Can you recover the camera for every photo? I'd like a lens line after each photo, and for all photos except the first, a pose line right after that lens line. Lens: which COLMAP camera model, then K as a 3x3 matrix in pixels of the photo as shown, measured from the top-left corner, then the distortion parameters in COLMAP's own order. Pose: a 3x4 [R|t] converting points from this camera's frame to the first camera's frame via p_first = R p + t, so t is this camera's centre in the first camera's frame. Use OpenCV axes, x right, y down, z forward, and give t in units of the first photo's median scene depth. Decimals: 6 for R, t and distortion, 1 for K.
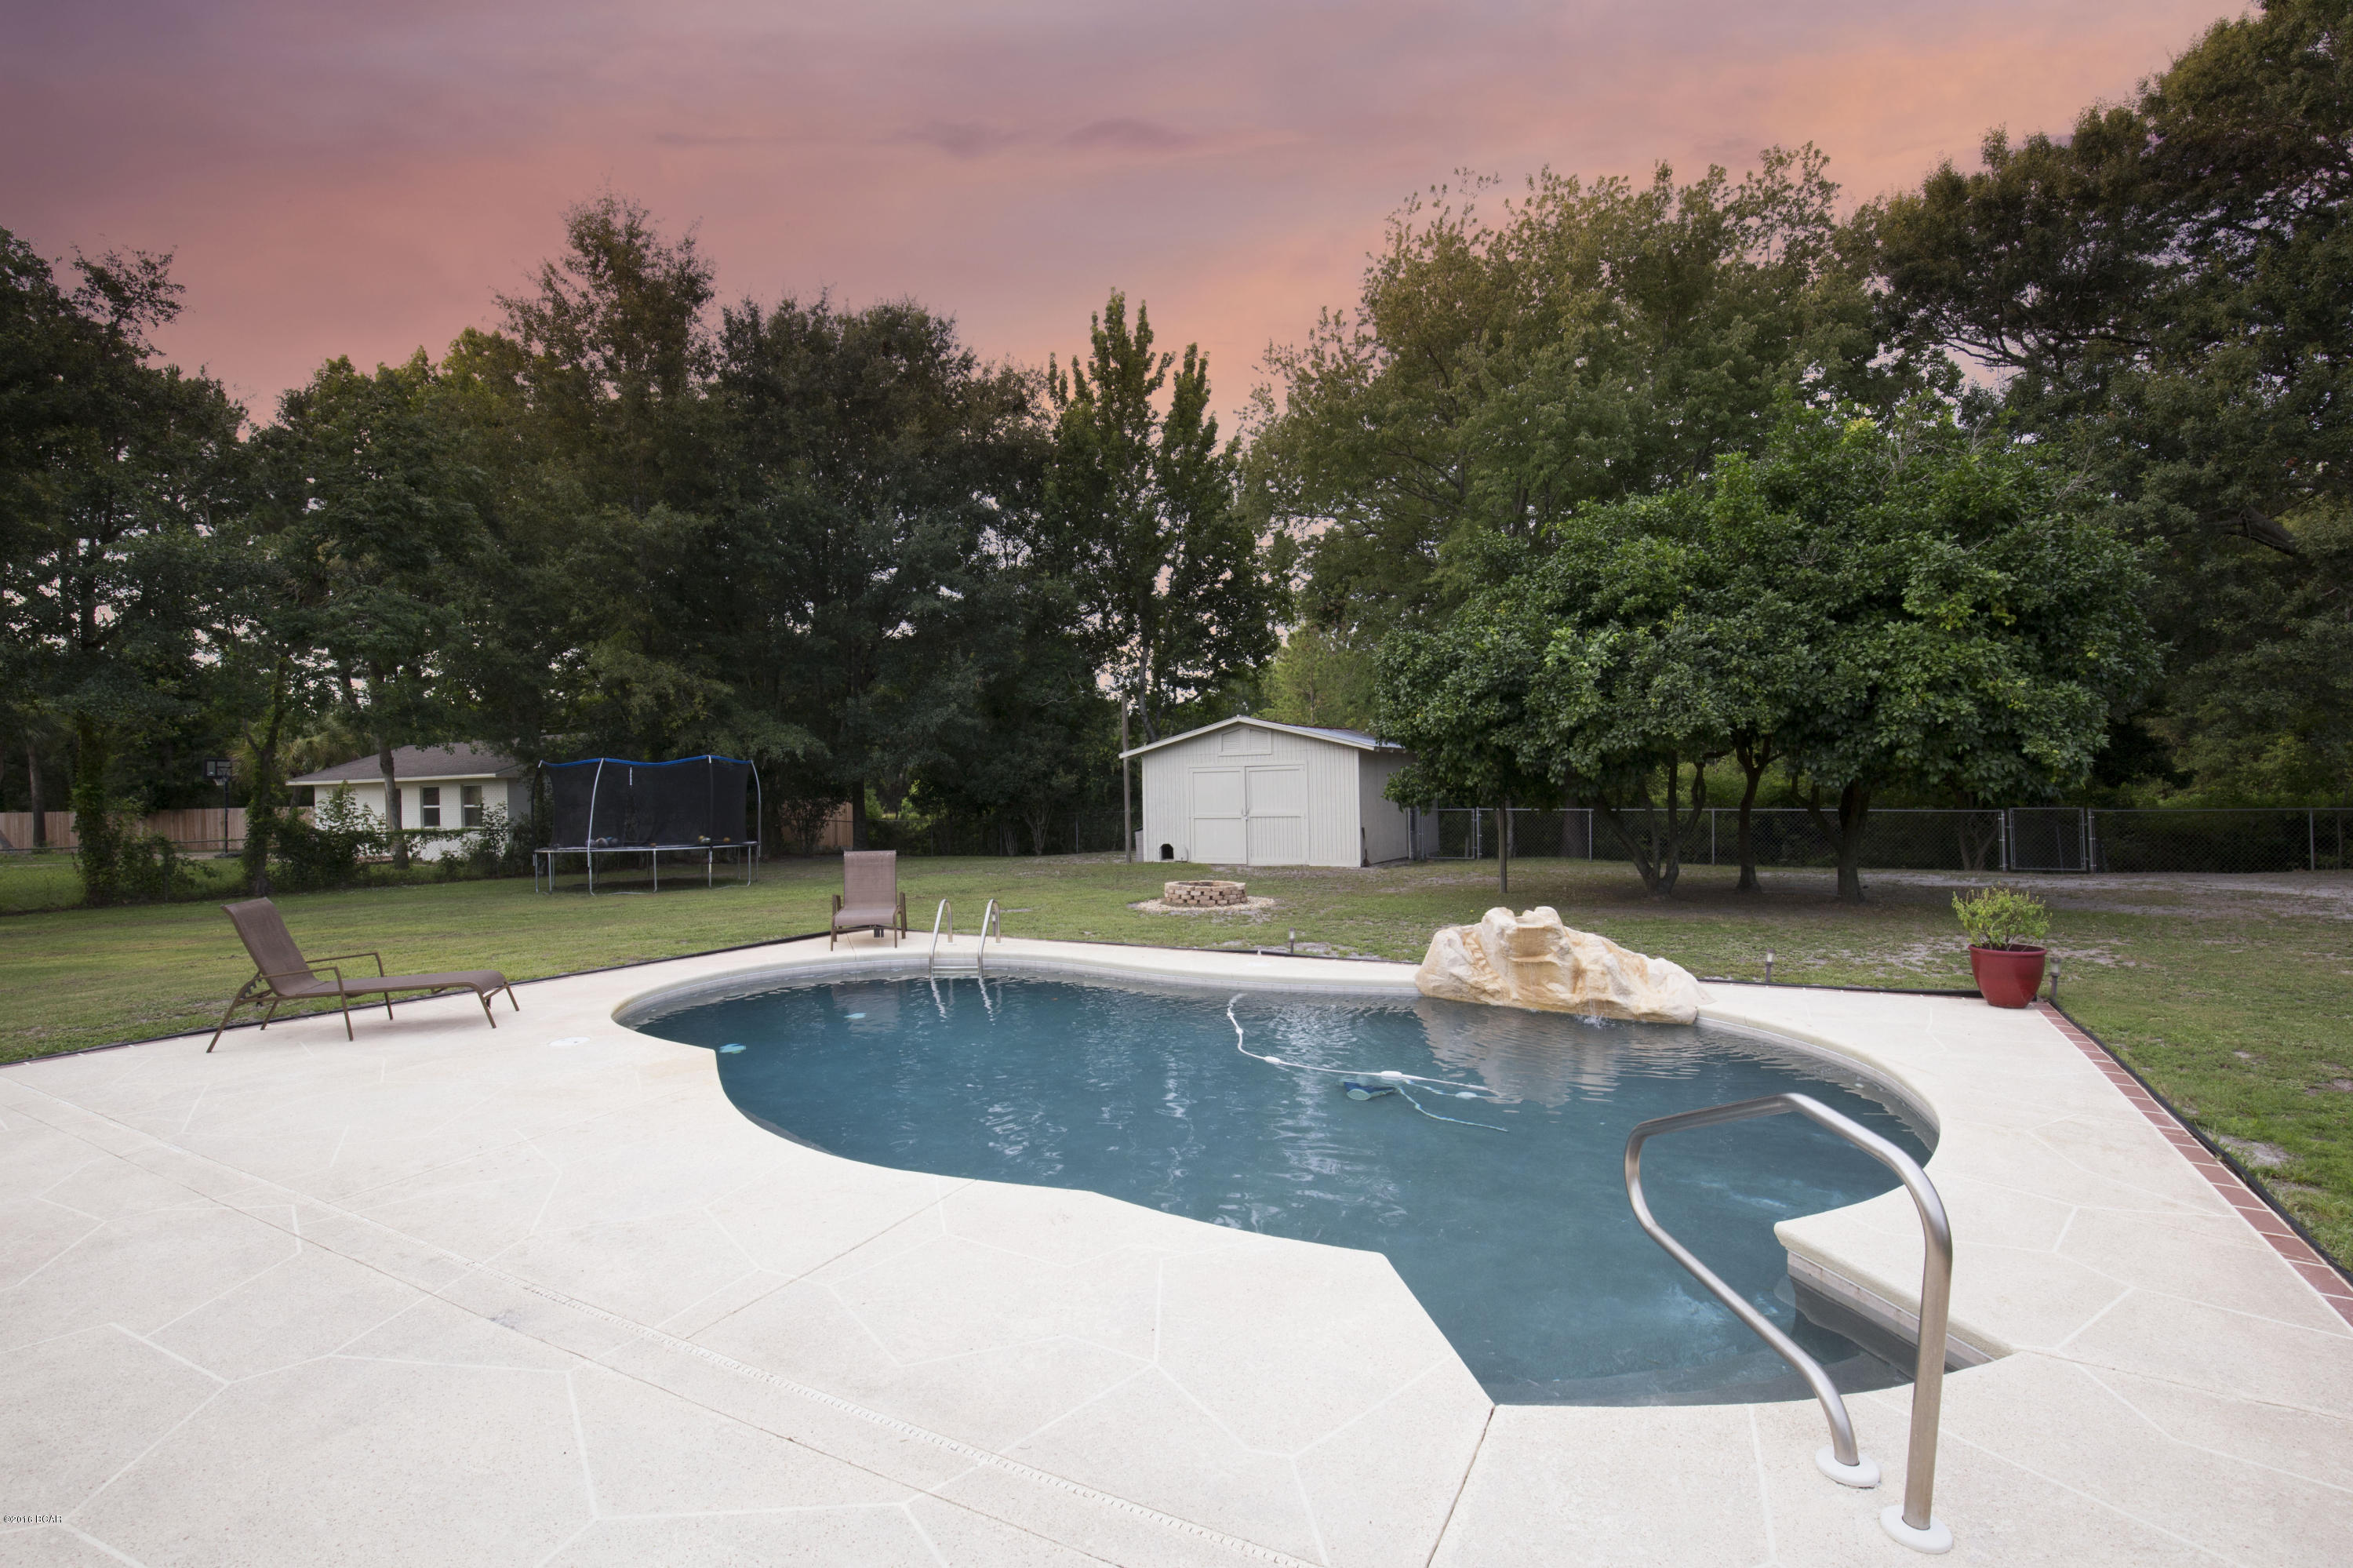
lens RADIAL K [[1070.5, 0, 1174.6], [0, 1070.5, 790.8], [0, 0, 1]] dist [-0.038115, 0.006589]
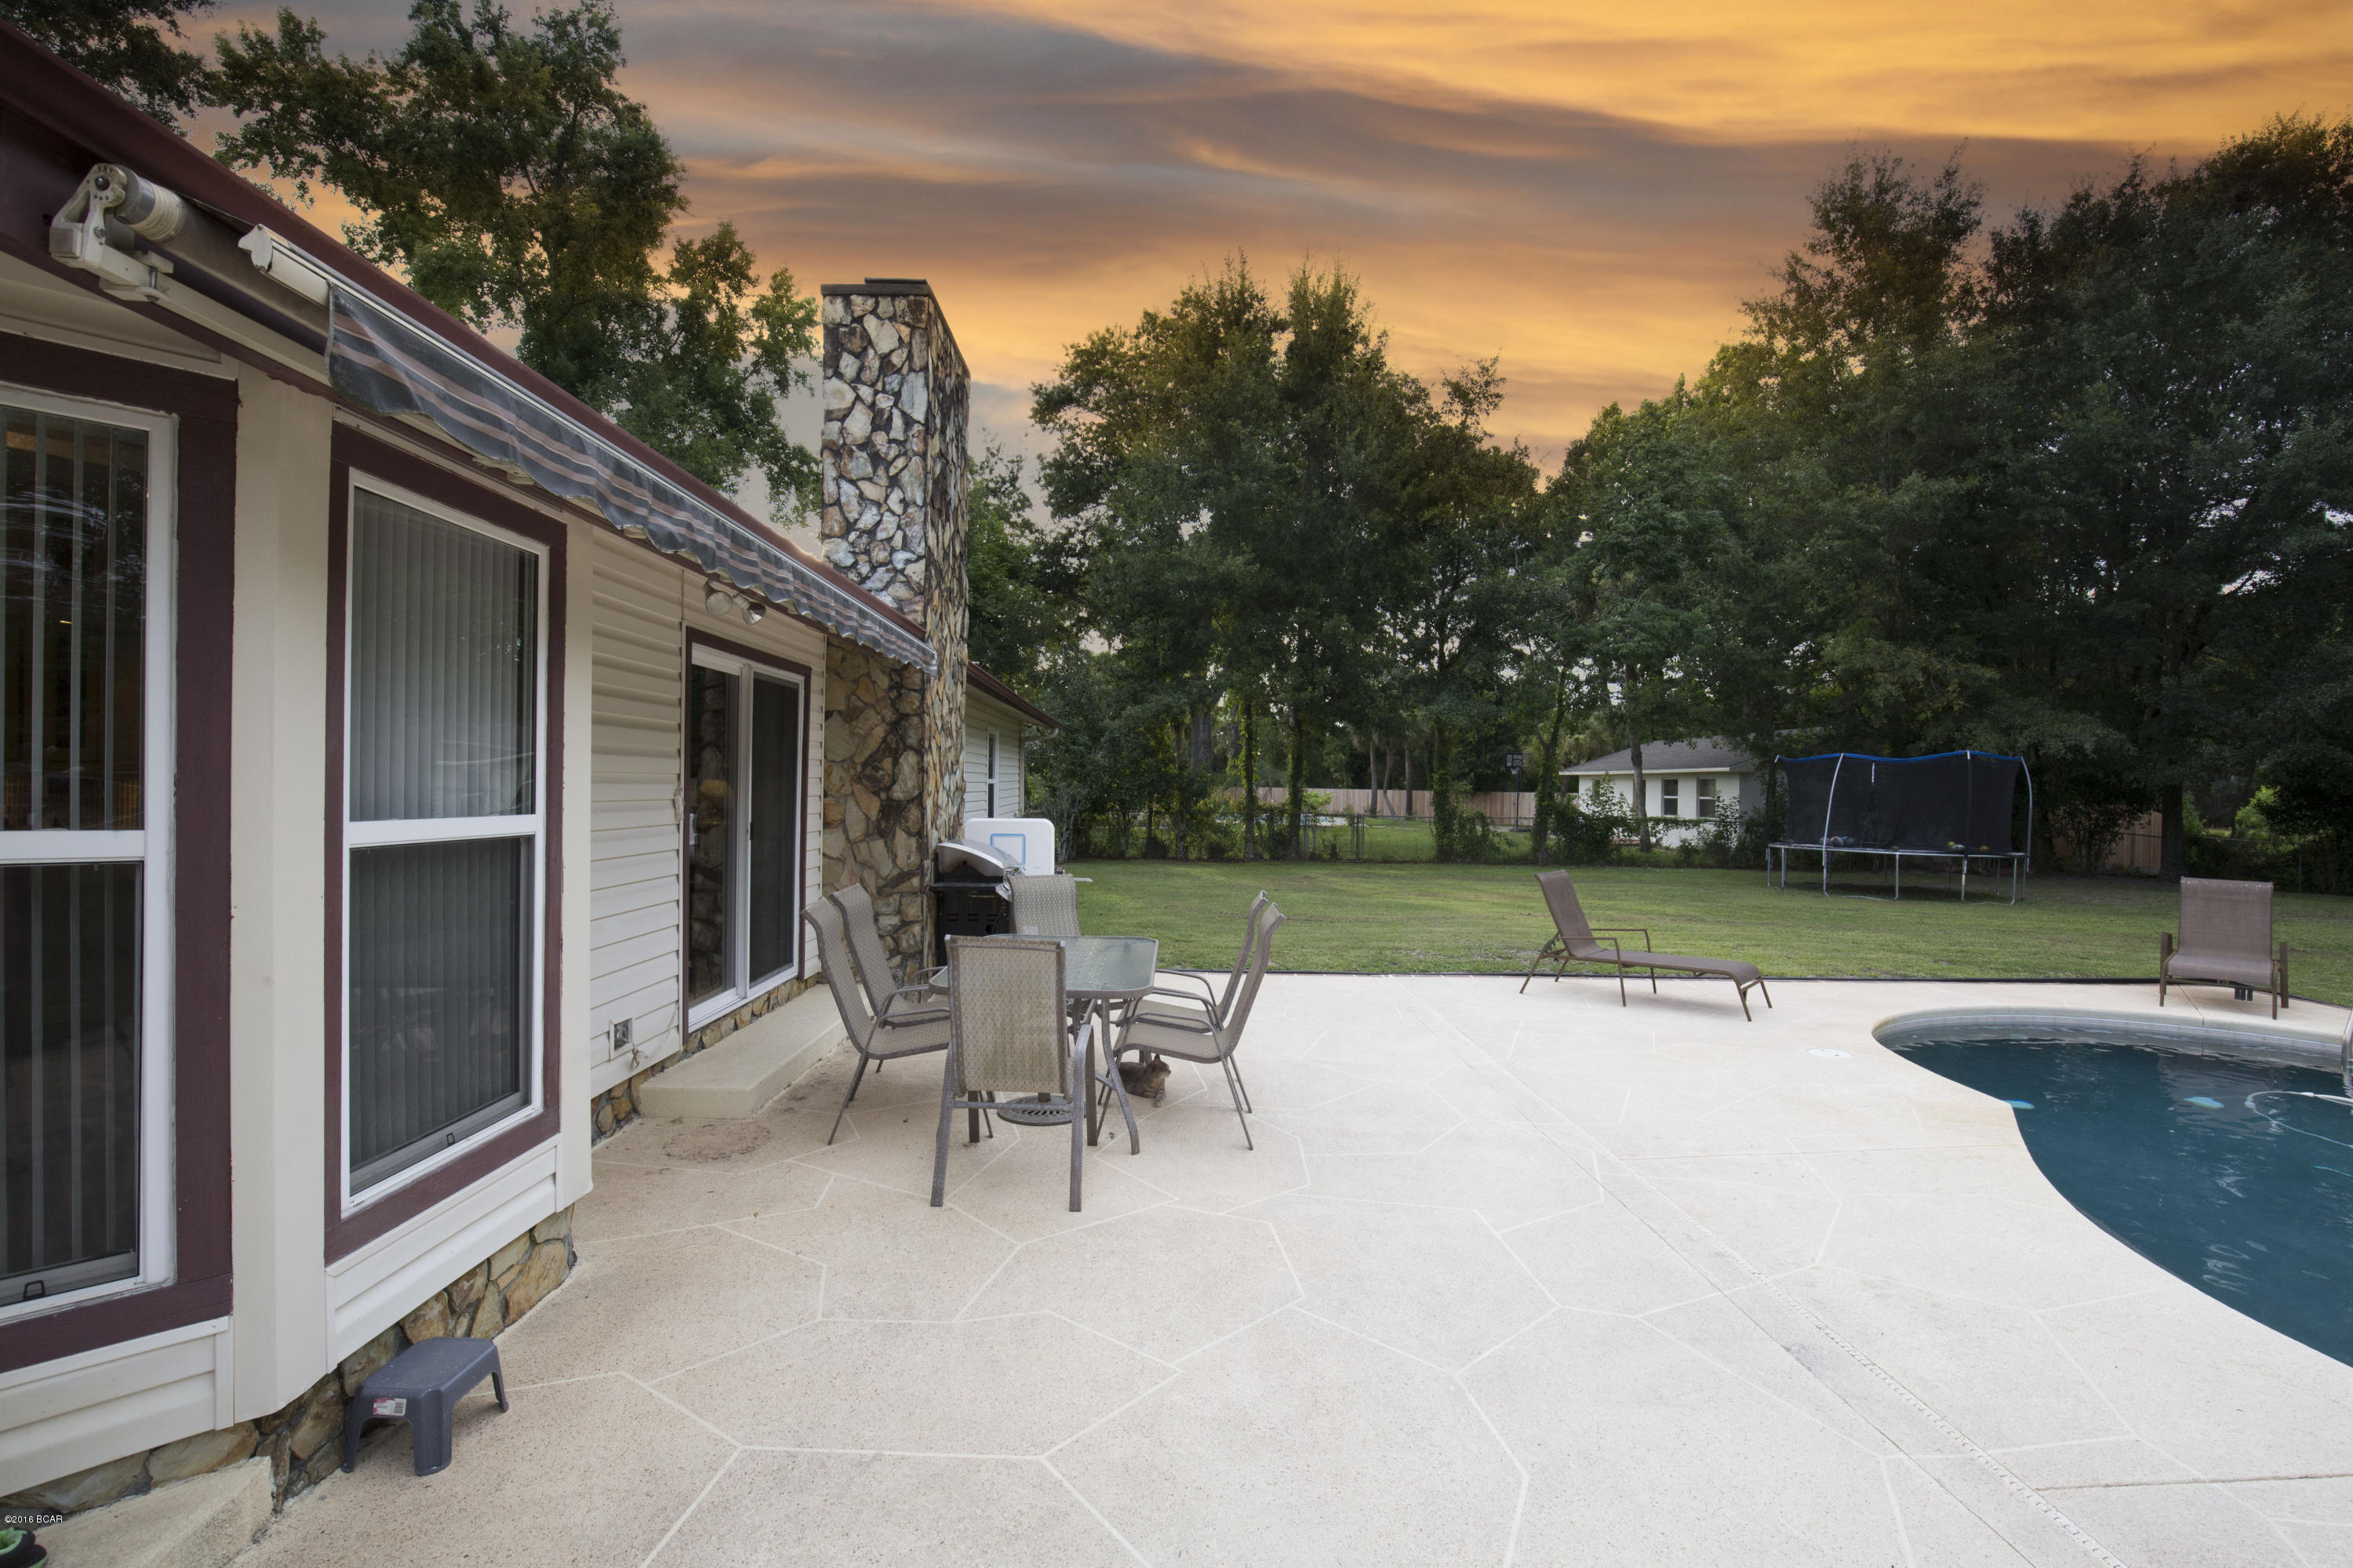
lens RADIAL K [[1070.5, 0, 1189.0], [0, 1070.5, 795.5], [0, 0, 1]] dist [-0.038115, 0.006589]
pose [[0.510607, 0.035600, -0.859077, -0.021021], [-0.027977, 0.999301, 0.024783, 0.000263], [0.859359, 0.011380, 0.511246, 0.008325]]
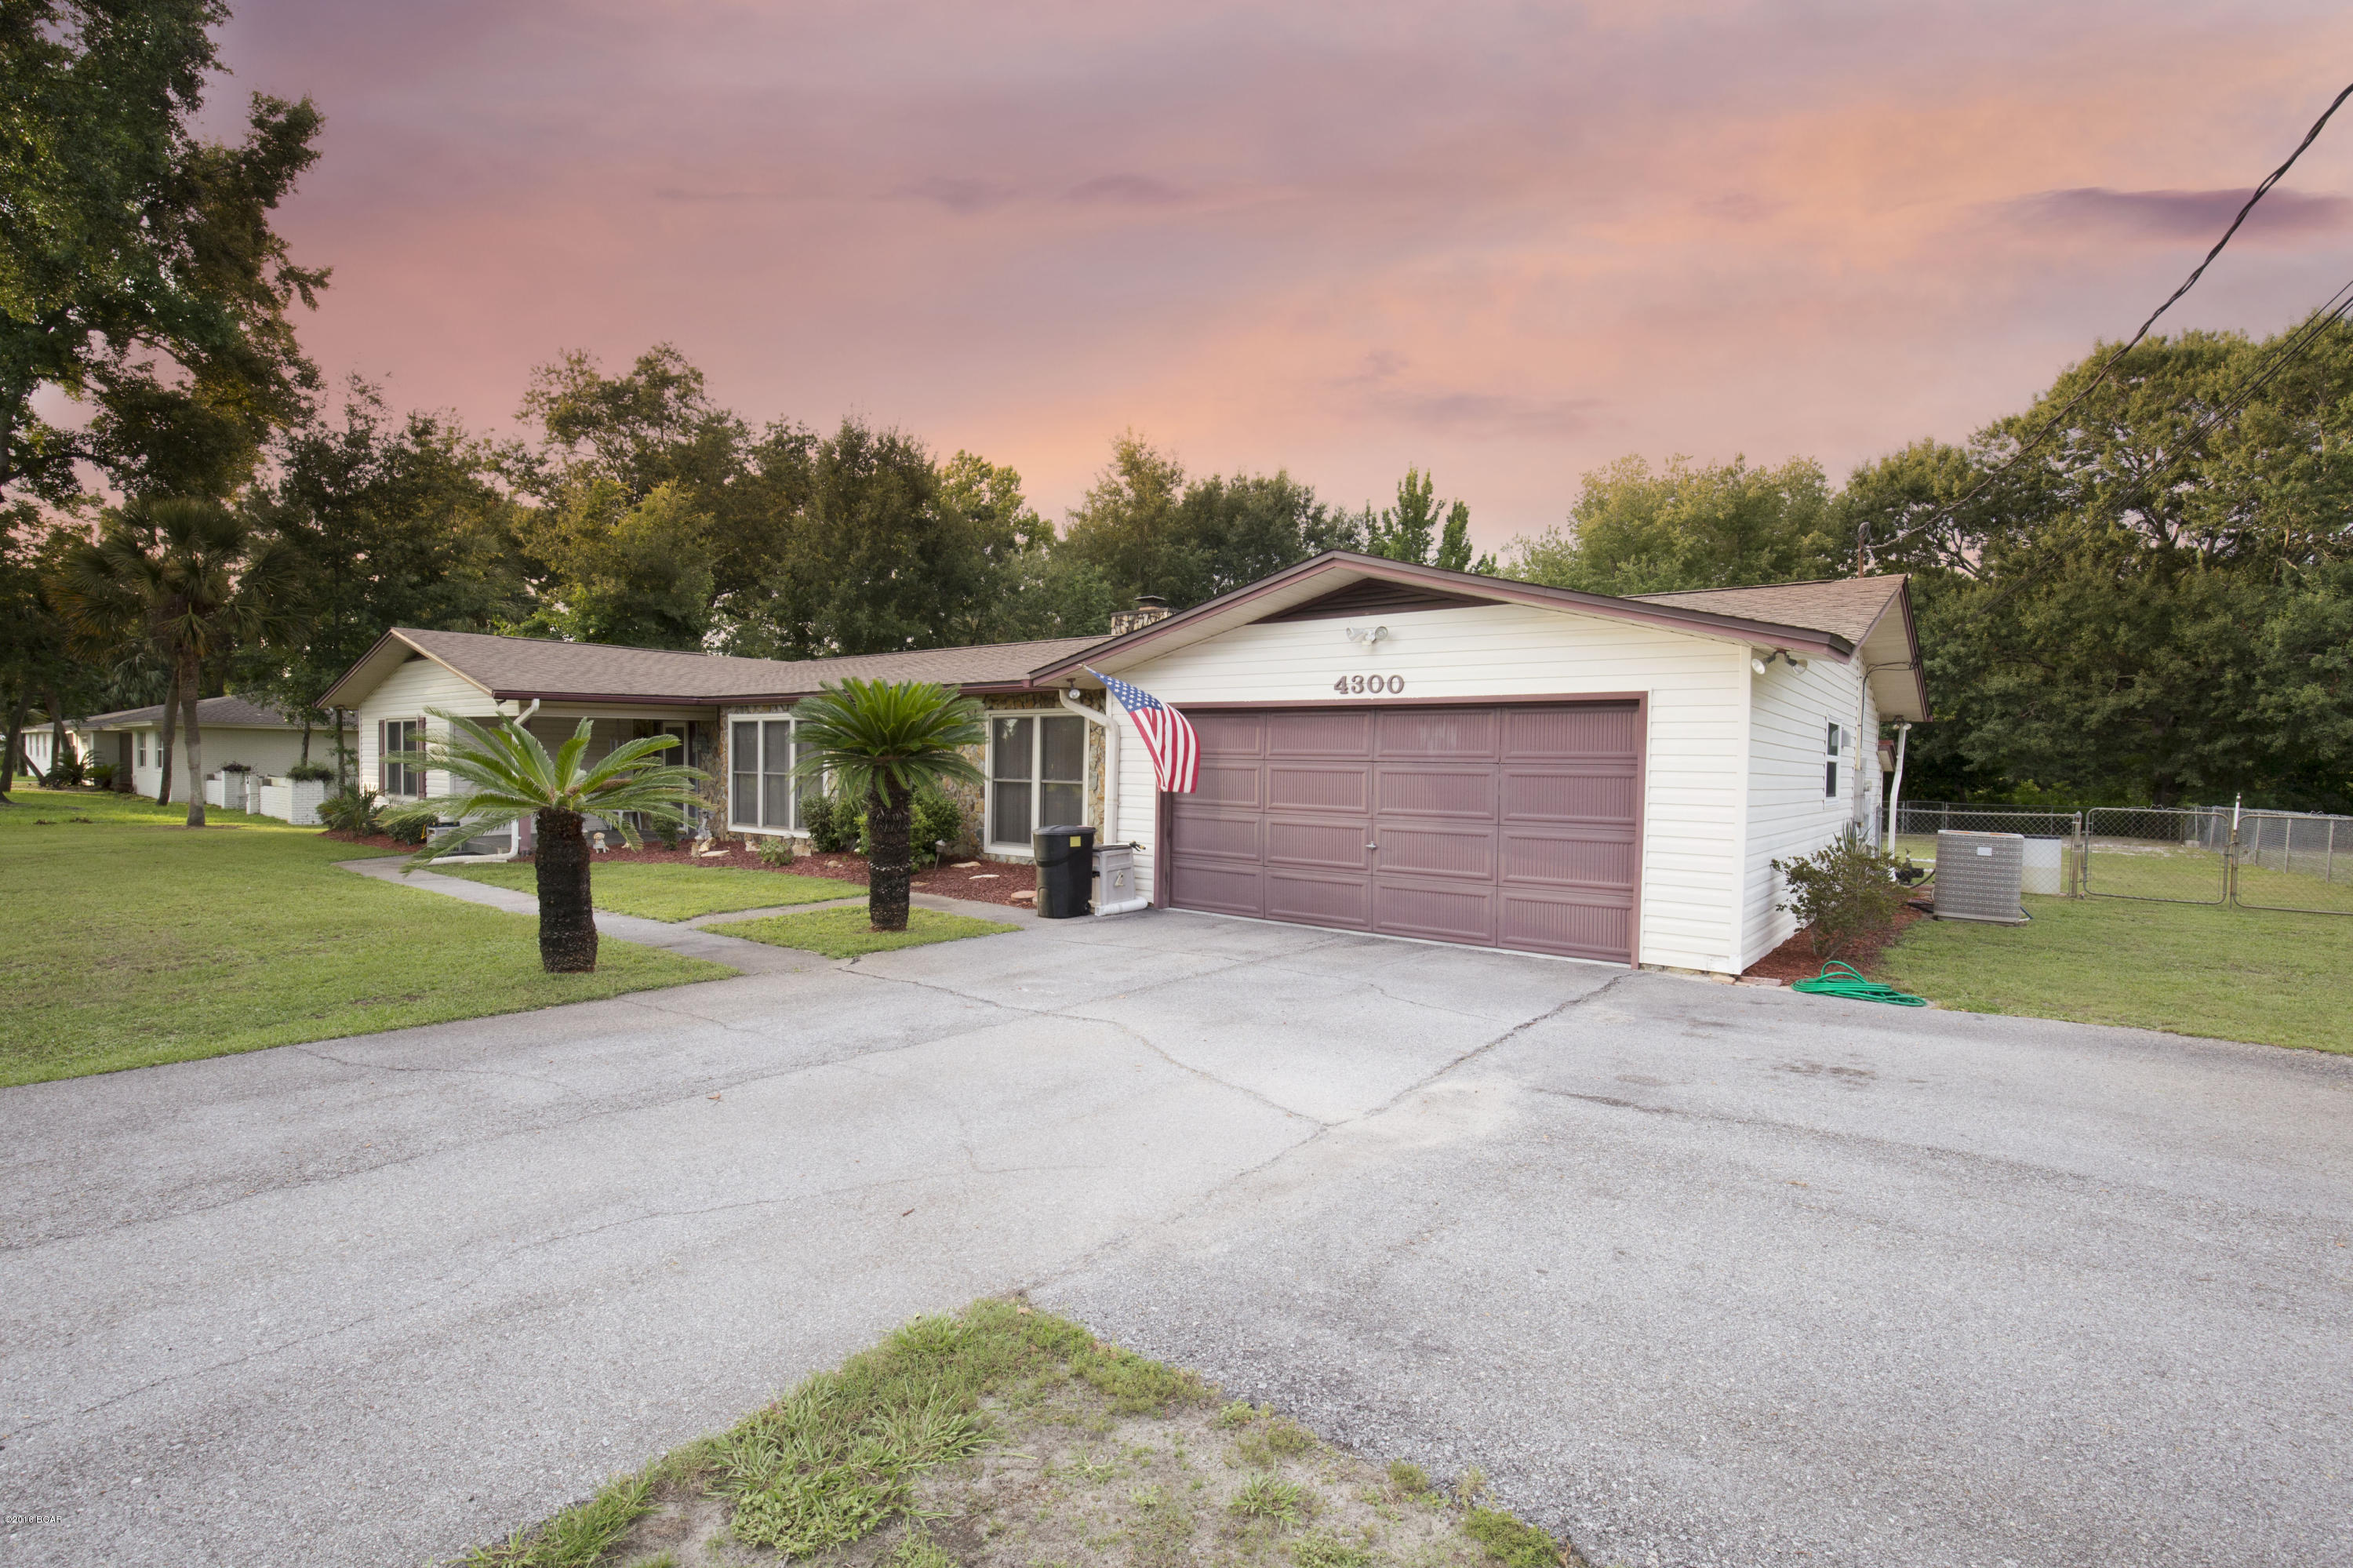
lens RADIAL K [[1077.1, 0, 1186.5], [0, 1077.1, 792.9], [0, 0, 1]] dist [-0.022475, -0.000041]
pose [[0.987579, 0.034581, -0.153271, -0.176349], [-0.031048, 0.999196, 0.025384, -0.006937], [0.154026, -0.020310, 0.987858, -0.941823]]
